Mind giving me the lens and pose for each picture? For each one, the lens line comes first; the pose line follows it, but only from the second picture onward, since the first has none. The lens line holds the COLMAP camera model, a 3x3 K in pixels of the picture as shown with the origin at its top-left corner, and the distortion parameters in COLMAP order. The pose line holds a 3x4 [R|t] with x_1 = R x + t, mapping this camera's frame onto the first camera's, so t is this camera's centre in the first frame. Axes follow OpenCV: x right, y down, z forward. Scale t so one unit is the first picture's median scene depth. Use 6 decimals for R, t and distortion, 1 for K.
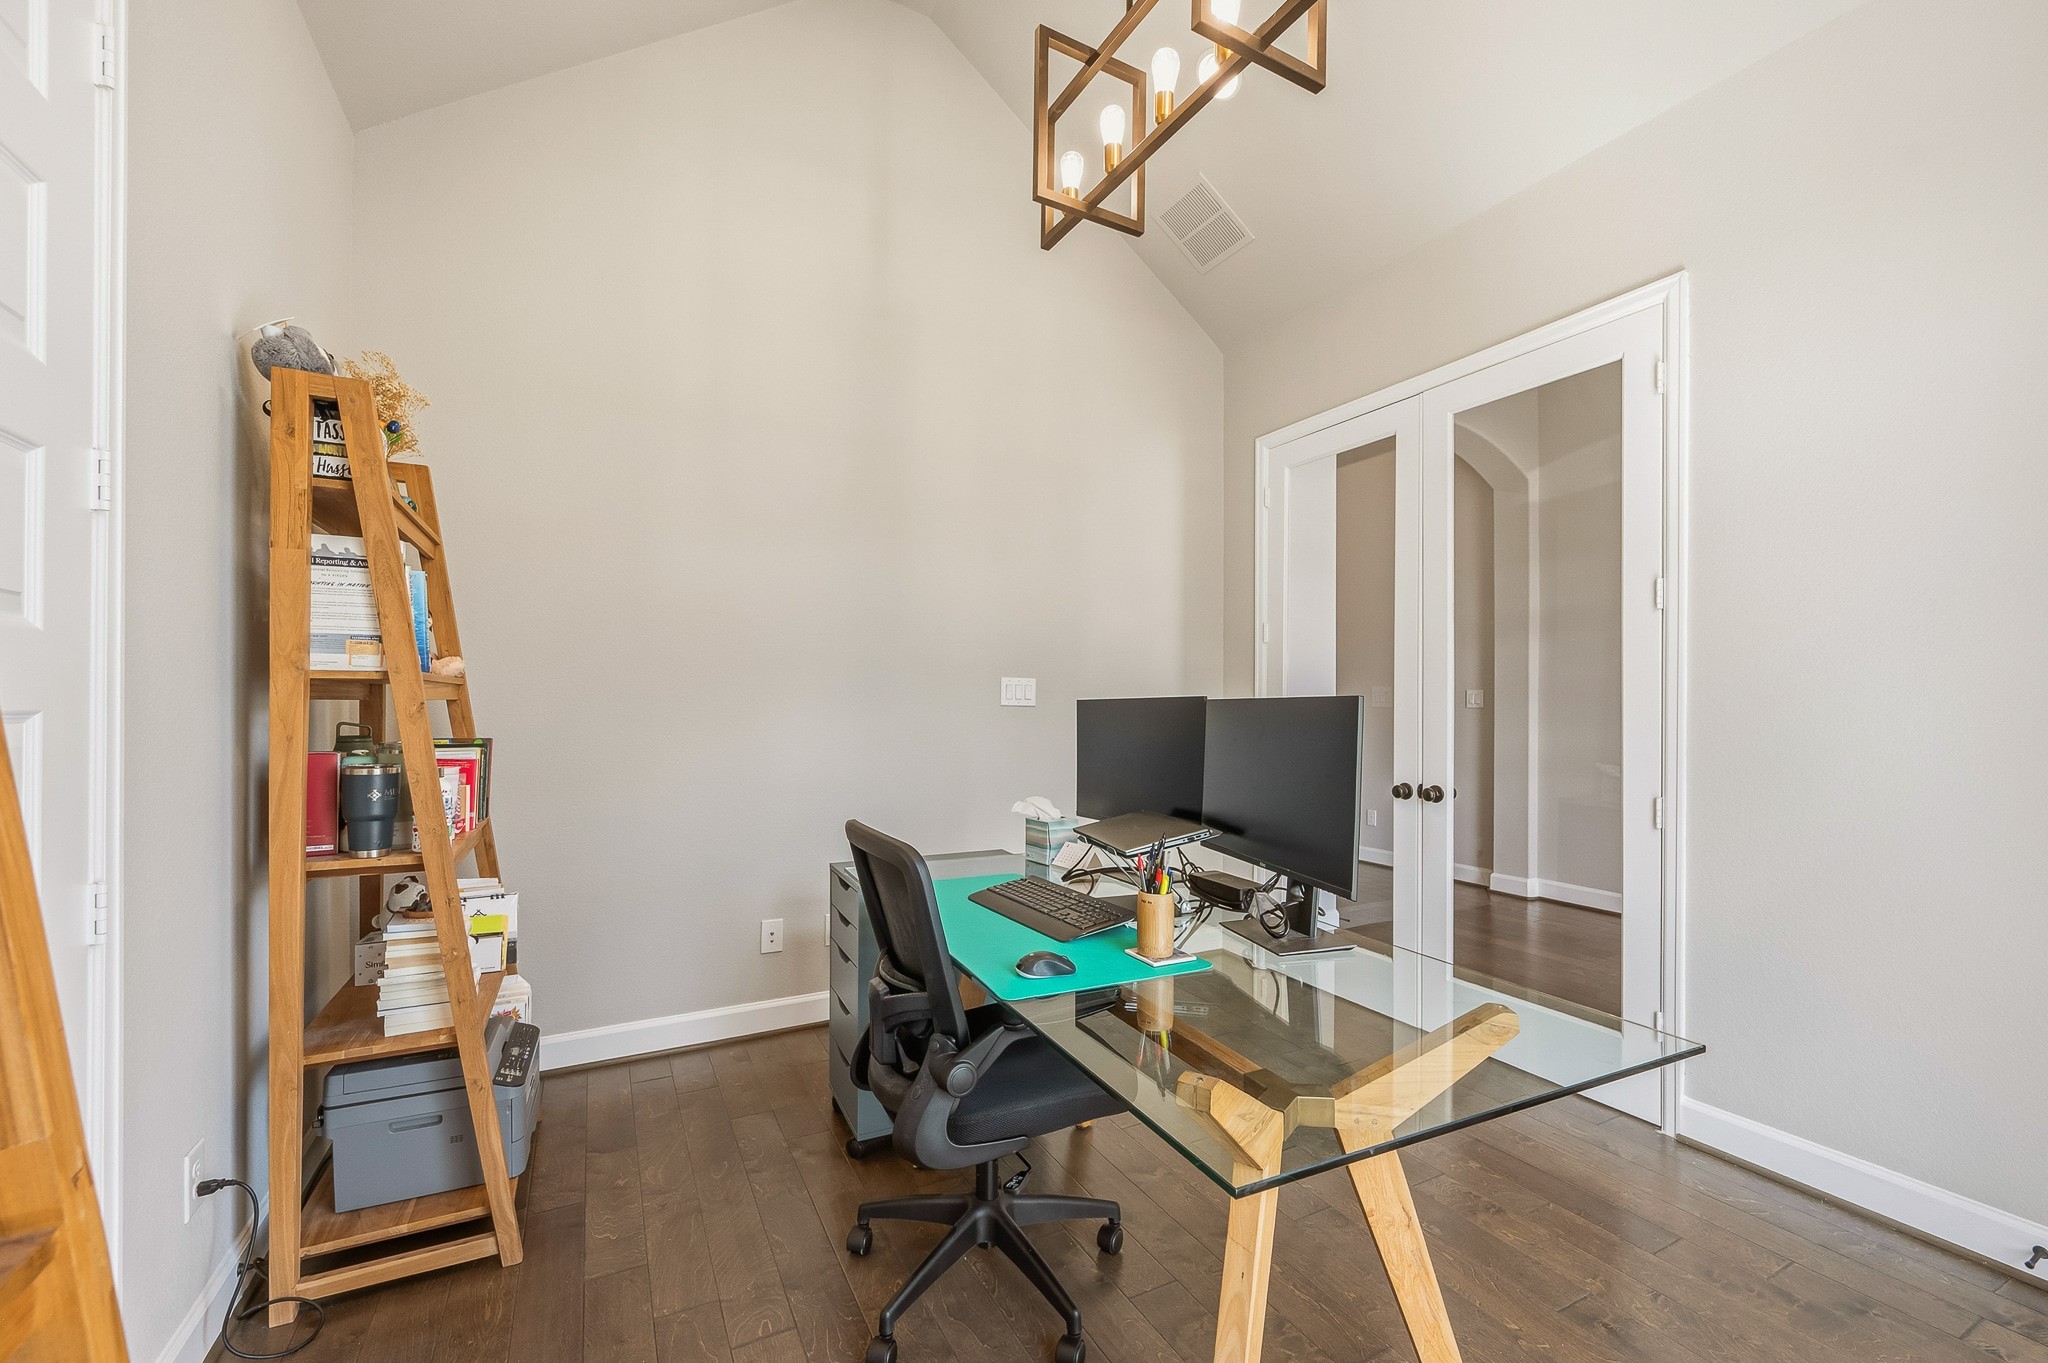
lens RADIAL K [[823.5, 0, 1025.7], [0, 823.5, 690.8], [0, 0, 1]] dist [0.000093, 0.000230]
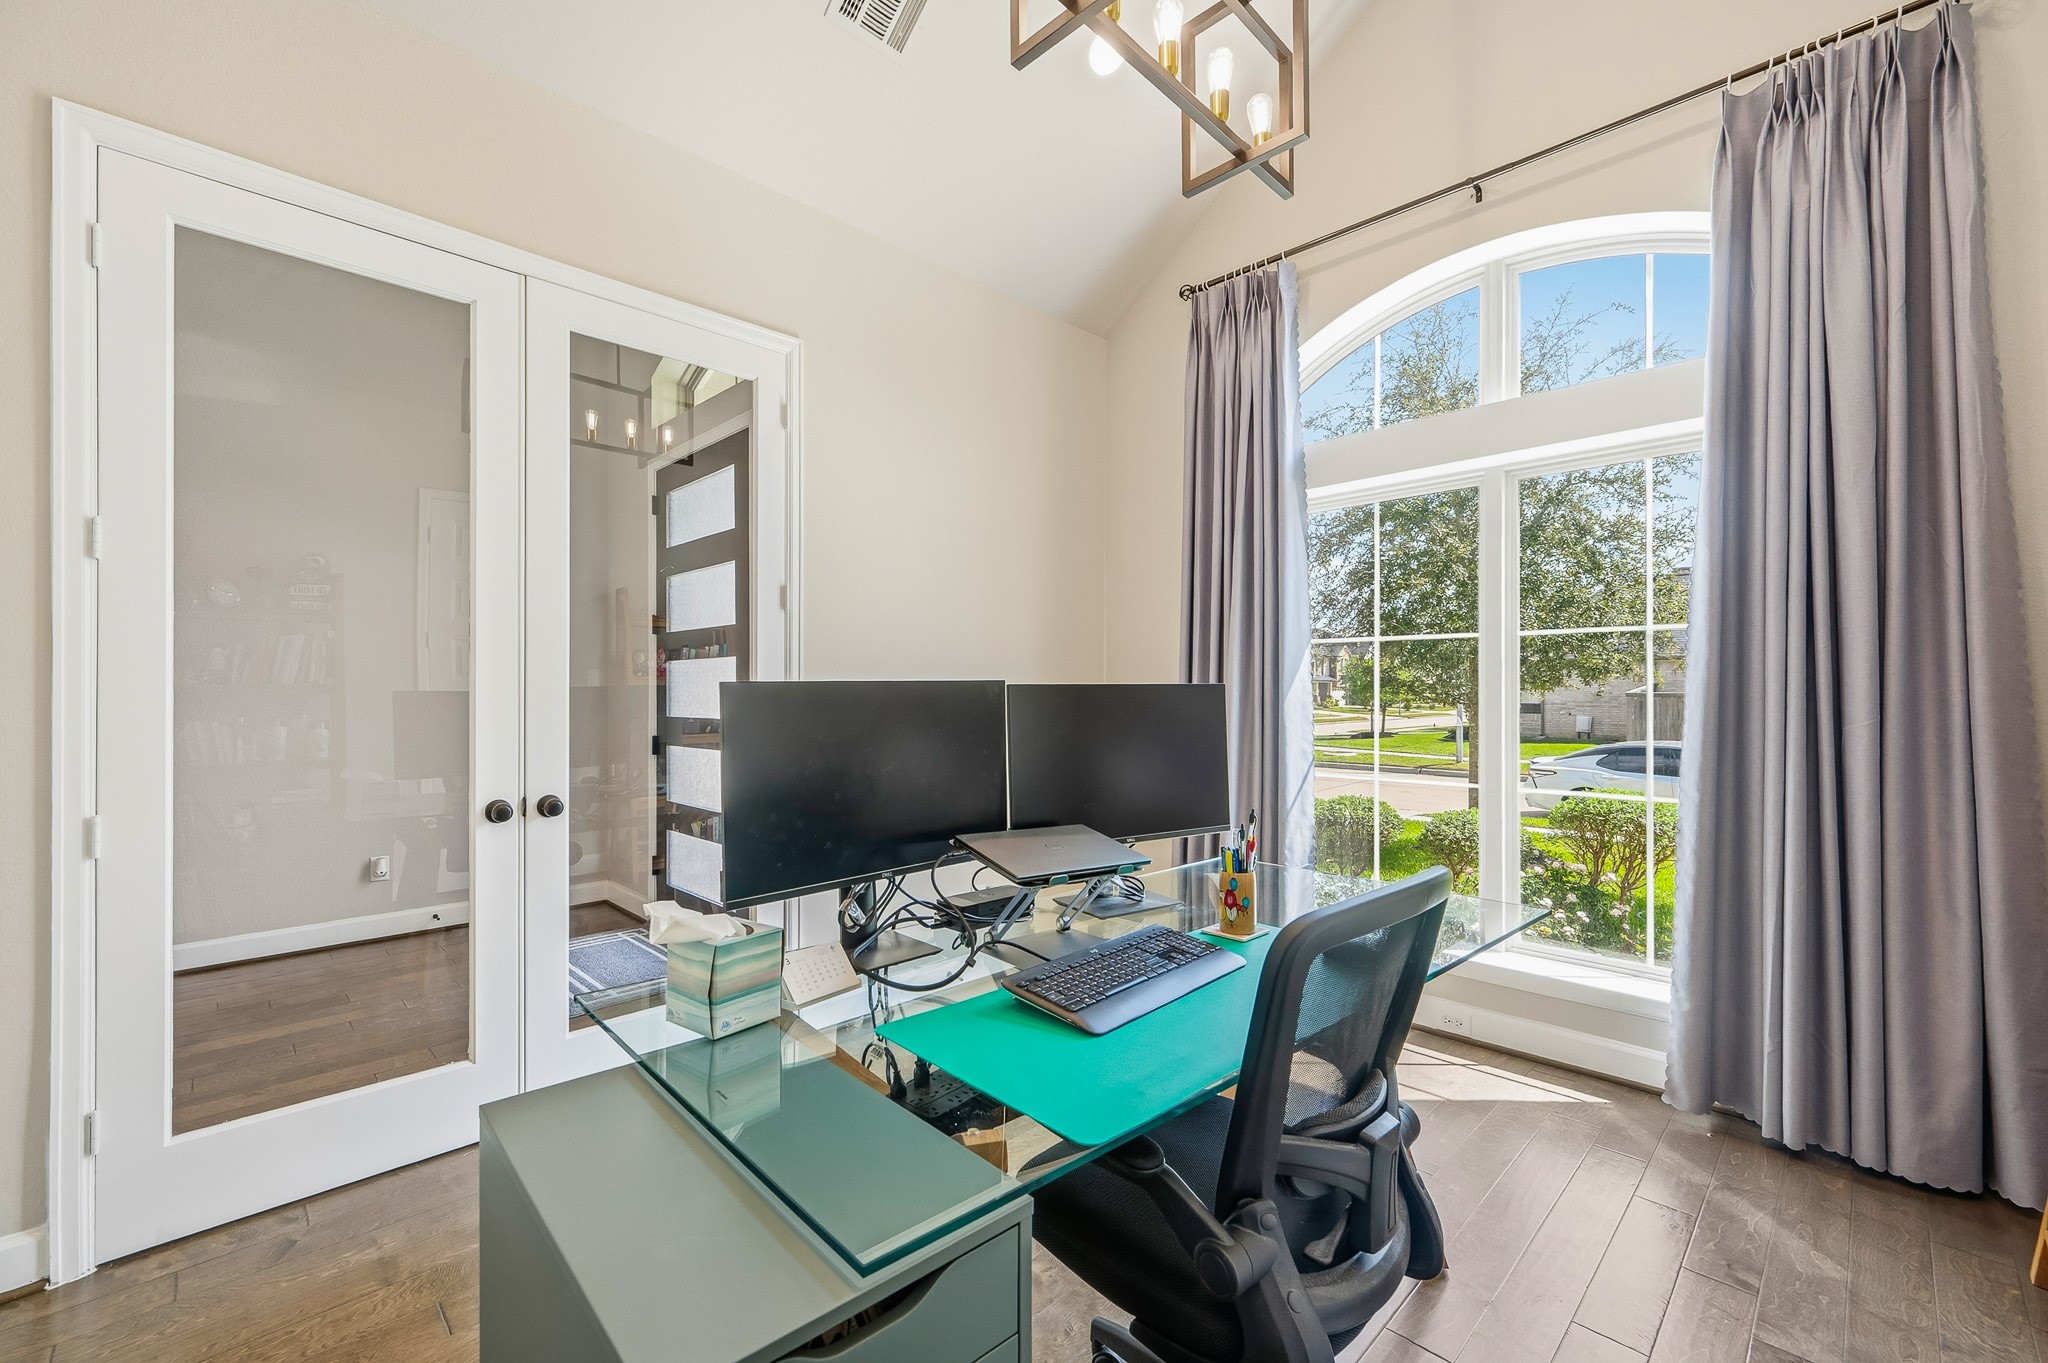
lens RADIAL K [[823.5, 0, 1025.7], [0, 823.5, 690.8], [0, 0, 1]] dist [0.000093, 0.000230]
pose [[-0.280169, -0.001805, 0.959949, -0.375245], [-0.012442, 0.999921, -0.001751, 0.012094], [-0.959870, -0.012435, -0.280170, 0.788763]]
